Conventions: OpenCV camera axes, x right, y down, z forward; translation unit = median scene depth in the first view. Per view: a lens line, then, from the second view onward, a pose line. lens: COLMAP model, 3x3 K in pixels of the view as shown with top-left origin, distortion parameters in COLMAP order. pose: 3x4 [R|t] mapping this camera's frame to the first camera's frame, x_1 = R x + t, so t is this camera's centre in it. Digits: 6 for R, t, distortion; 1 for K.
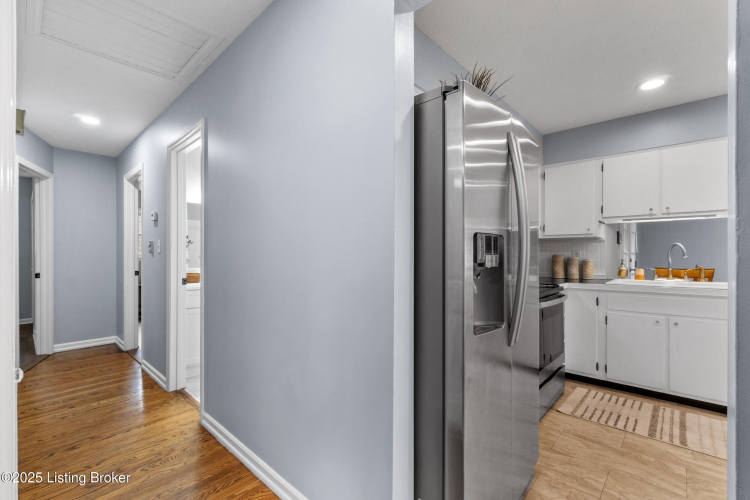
lens RADIAL K [[330.0, 0, 375.1], [0, 330.0, 253.7], [0, 0, 1]] dist [-0.000640, -0.000236]
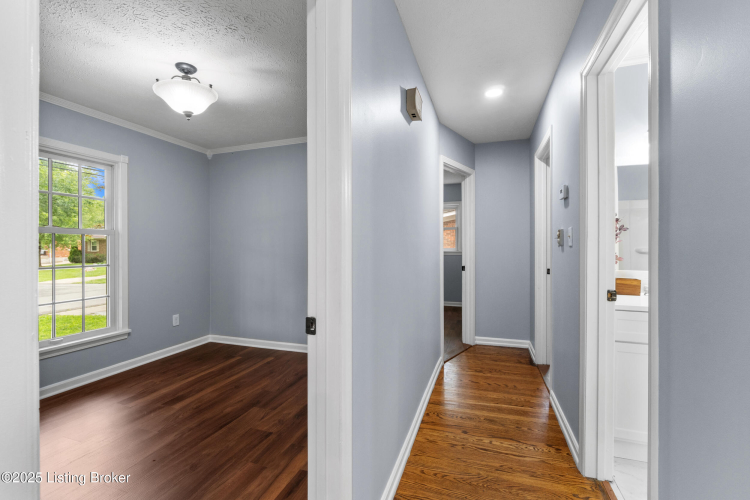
lens RADIAL K [[322.6, 0, 369.8], [0, 322.6, 250.0], [0, 0, 1]] dist [-0.004775, -0.000141]
pose [[0.384585, 0.003264, -0.923084, -0.200813], [0.005333, 0.999969, 0.005757, -0.000243], [0.923074, -0.007137, 0.384556, 0.357252]]
